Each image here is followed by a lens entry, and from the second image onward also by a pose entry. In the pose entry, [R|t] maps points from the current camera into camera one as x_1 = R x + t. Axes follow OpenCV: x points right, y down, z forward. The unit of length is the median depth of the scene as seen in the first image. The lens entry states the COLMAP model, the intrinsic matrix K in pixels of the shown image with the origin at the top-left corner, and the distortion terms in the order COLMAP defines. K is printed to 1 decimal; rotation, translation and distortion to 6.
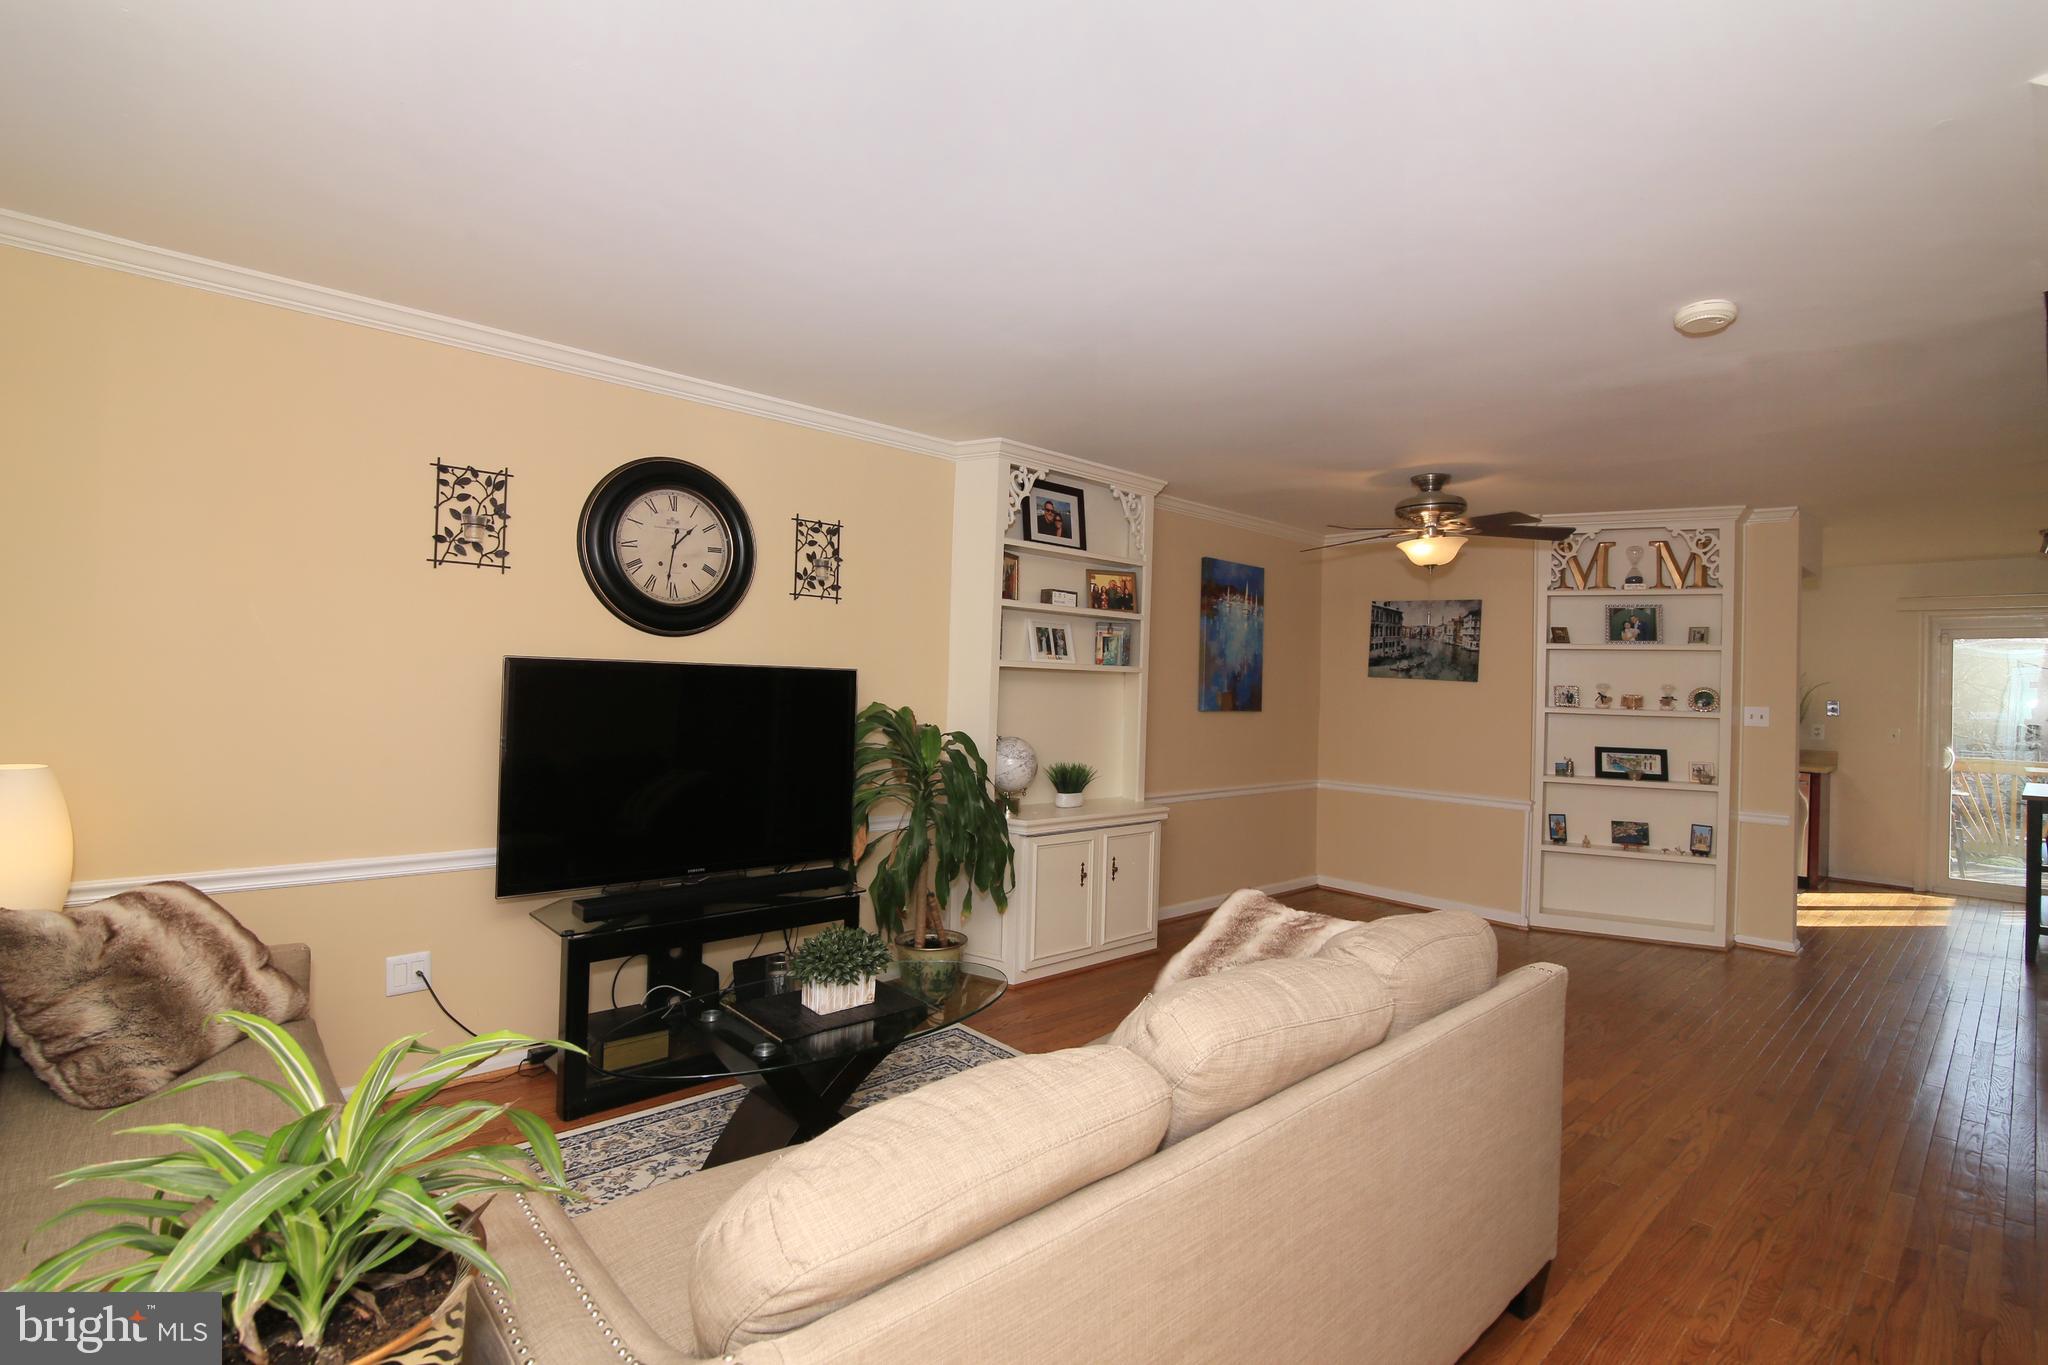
lens RADIAL K [[945.5, 0, 1019.4], [0, 945.5, 702.9], [0, 0, 1]] dist [-0.020670, -0.000002]
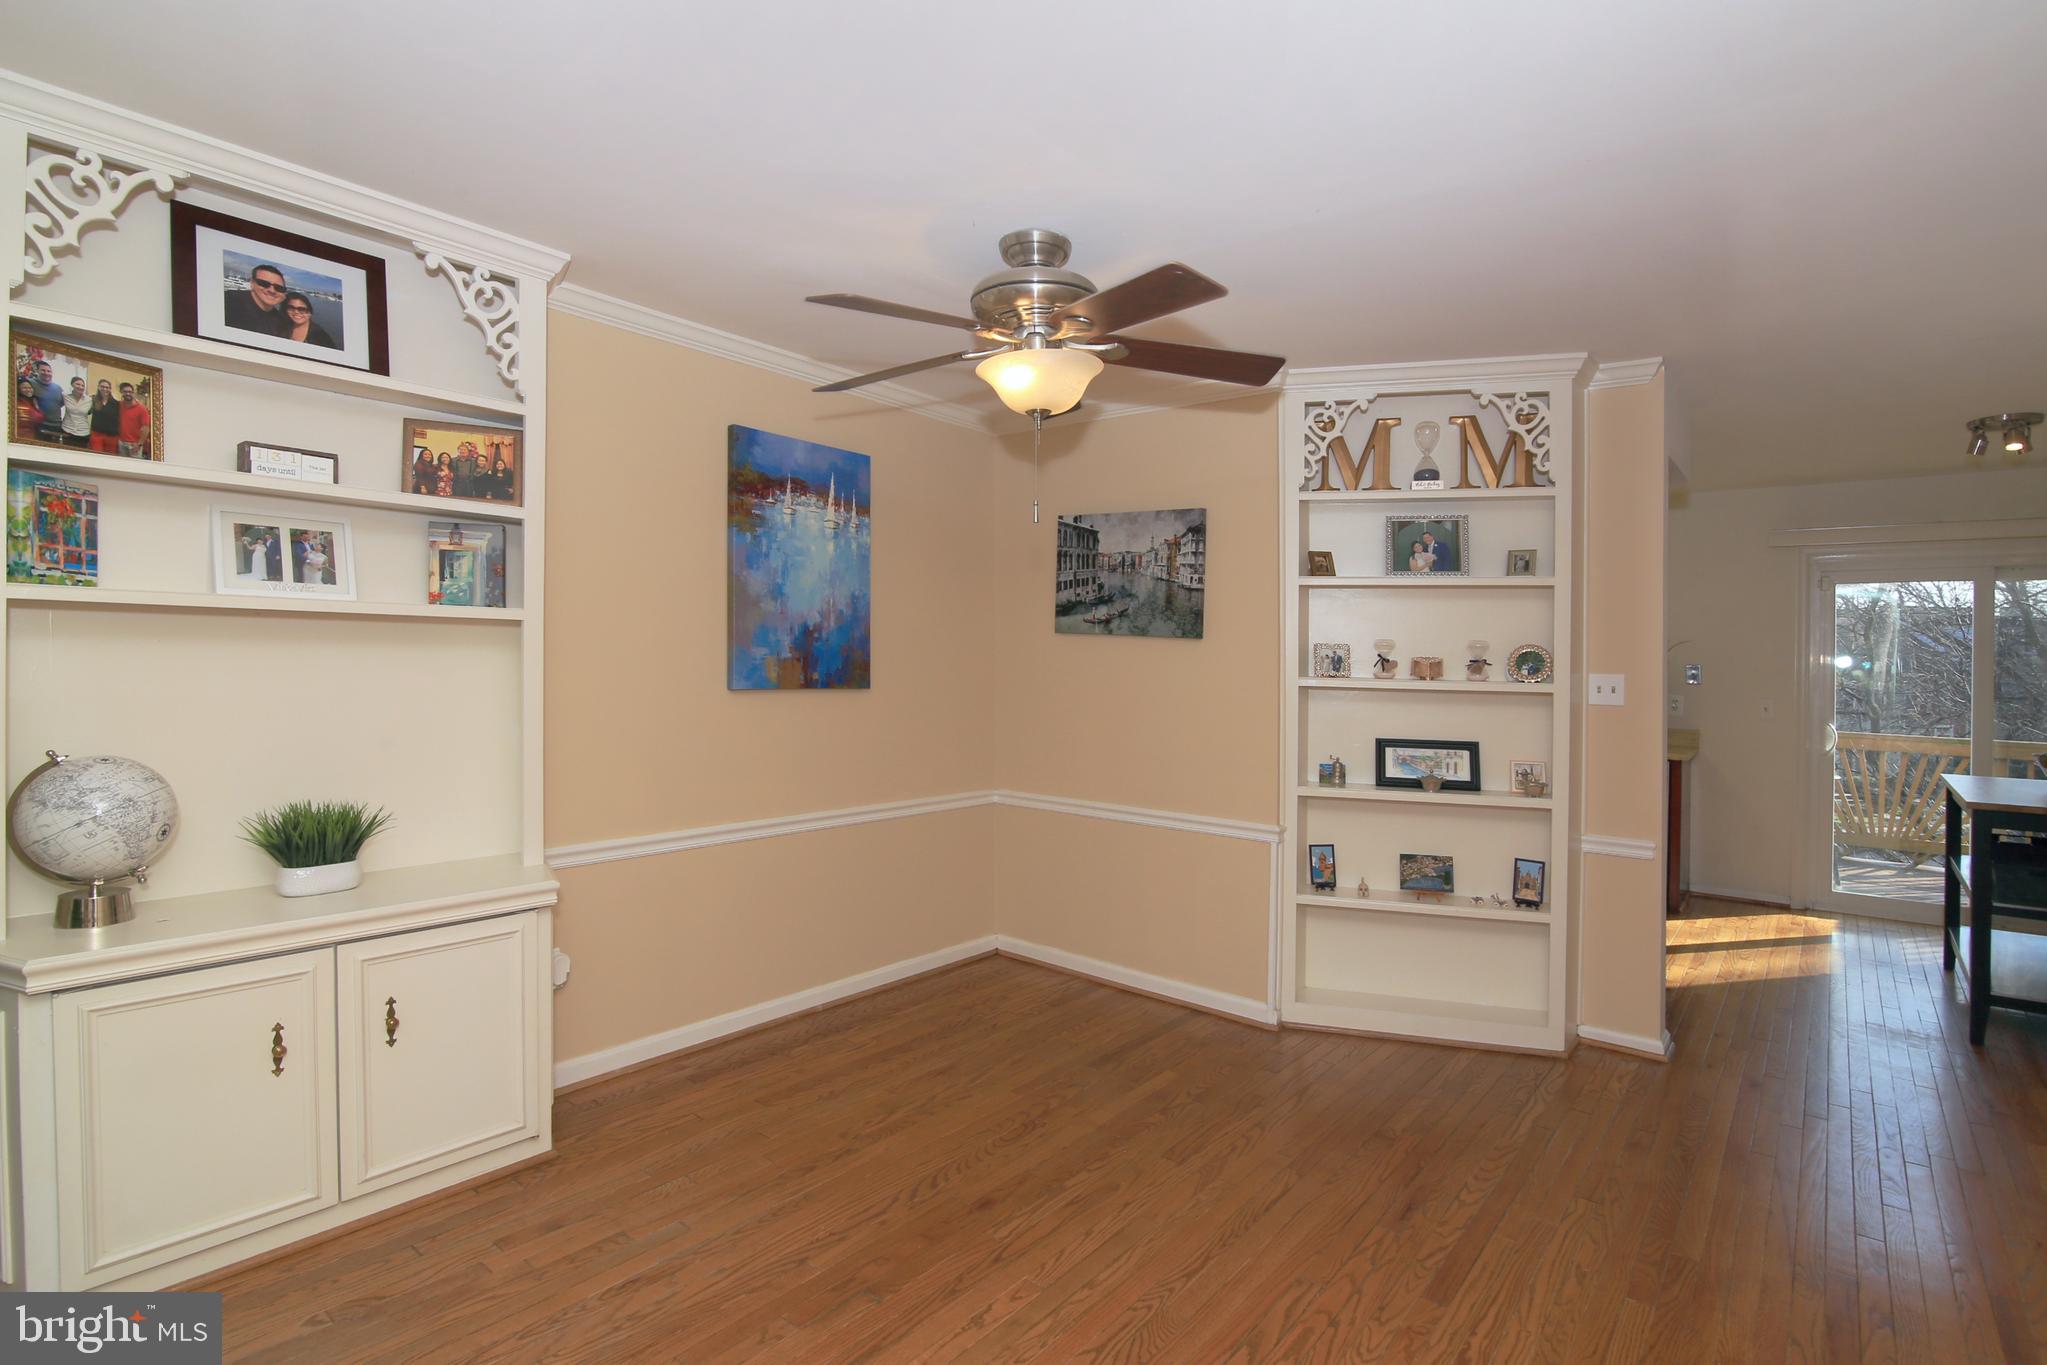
lens RADIAL K [[968.9, 0, 1046.8], [0, 968.9, 673.7], [0, 0, 1]] dist [-0.019272, 0.000139]
pose [[0.988975, -0.008907, 0.147817, 0.303615], [0.008947, 0.999960, 0.000398, 0.000072], [-0.147815, 0.000929, 0.989015, 0.391746]]
